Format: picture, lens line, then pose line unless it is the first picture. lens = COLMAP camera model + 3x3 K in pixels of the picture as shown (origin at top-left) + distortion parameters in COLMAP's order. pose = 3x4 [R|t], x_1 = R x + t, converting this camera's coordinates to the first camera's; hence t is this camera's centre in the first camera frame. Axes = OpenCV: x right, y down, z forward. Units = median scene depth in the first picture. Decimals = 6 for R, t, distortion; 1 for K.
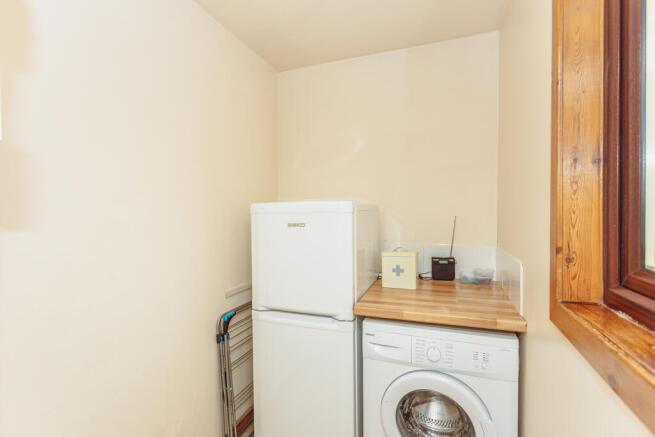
lens RADIAL K [[304.4, 0, 333.2], [0, 304.4, 218.3], [0, 0, 1]] dist [-0.000054, -0.000031]
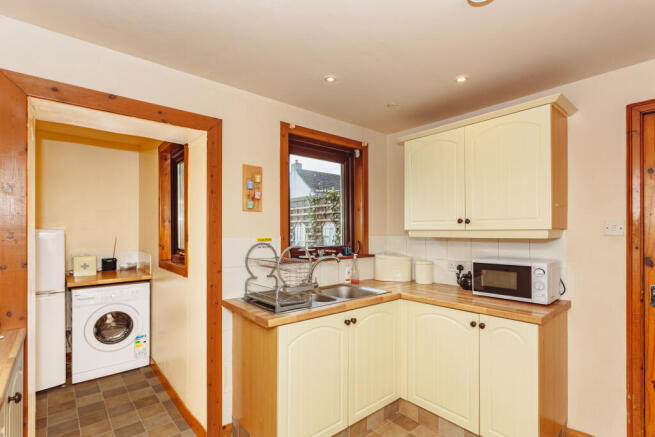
lens RADIAL K [[319.2, 0, 326.1], [0, 319.2, 232.9], [0, 0, 1]] dist [-0.001207, -0.000228]
pose [[0.492286, 0.004302, 0.870423, -0.844730], [0.011547, 0.999868, -0.011472, 0.011963], [-0.870357, 0.015699, 0.492171, -1.372177]]
